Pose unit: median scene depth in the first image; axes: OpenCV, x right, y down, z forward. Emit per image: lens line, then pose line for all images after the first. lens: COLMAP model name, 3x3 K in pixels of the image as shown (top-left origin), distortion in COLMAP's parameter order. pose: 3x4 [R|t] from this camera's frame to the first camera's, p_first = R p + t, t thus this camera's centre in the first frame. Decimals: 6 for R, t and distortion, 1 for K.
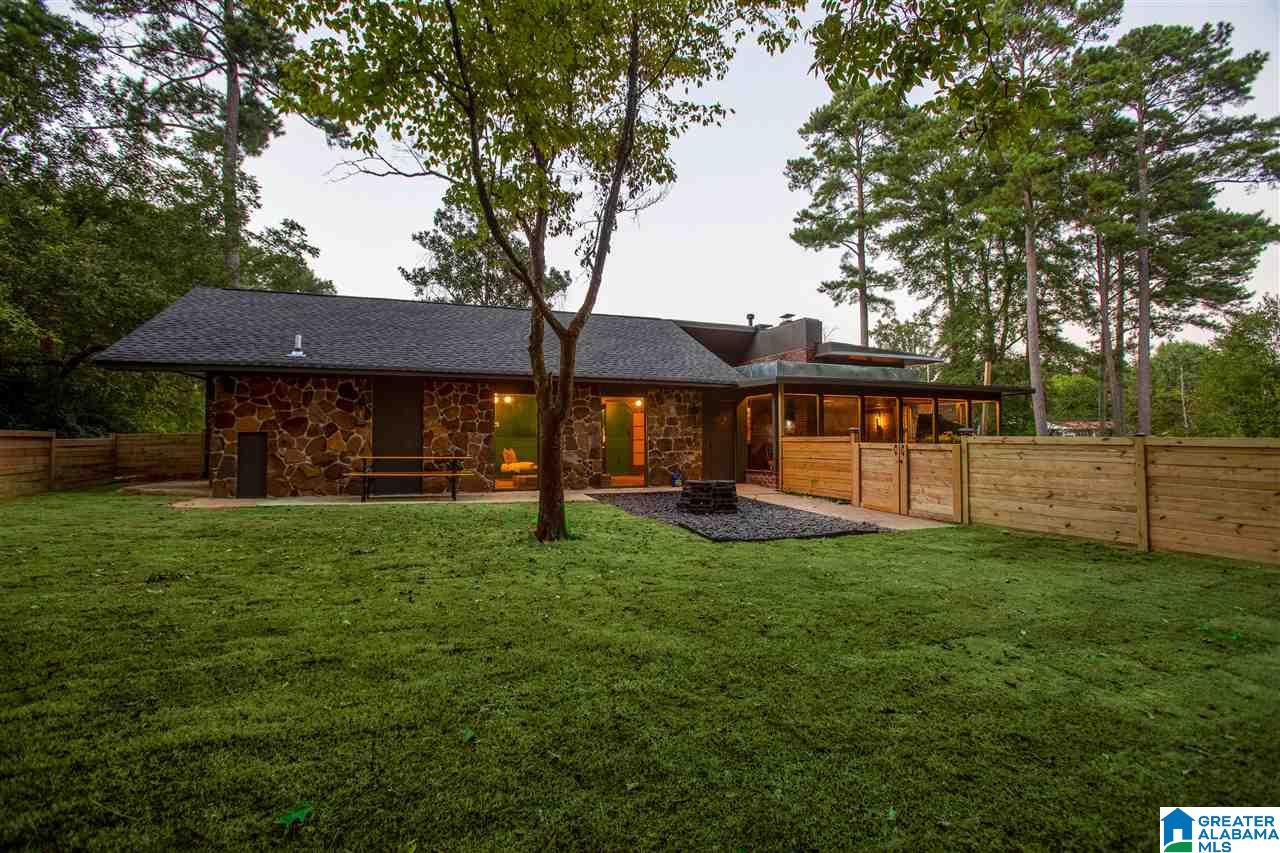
lens RADIAL K [[606.8, 0, 634.9], [0, 606.8, 429.8], [0, 0, 1]] dist [-0.045209, 0.007085]
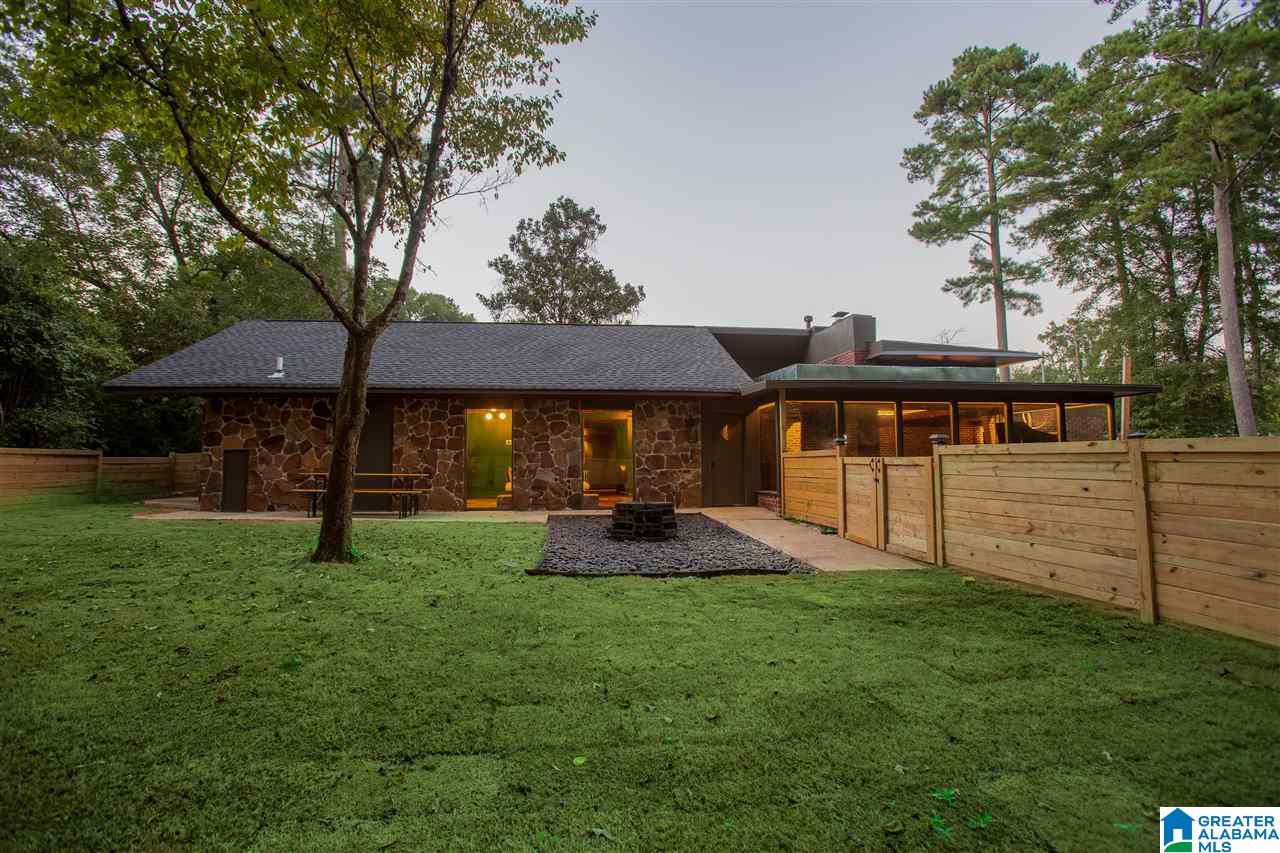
lens RADIAL K [[606.8, 0, 635.4], [0, 606.8, 428.3], [0, 0, 1]] dist [-0.045209, 0.007085]
pose [[0.965578, -0.017699, -0.259513, 0.221104], [0.007449, 0.999155, -0.040426, 0.009509], [0.260009, 0.037101, 0.964893, 0.109727]]
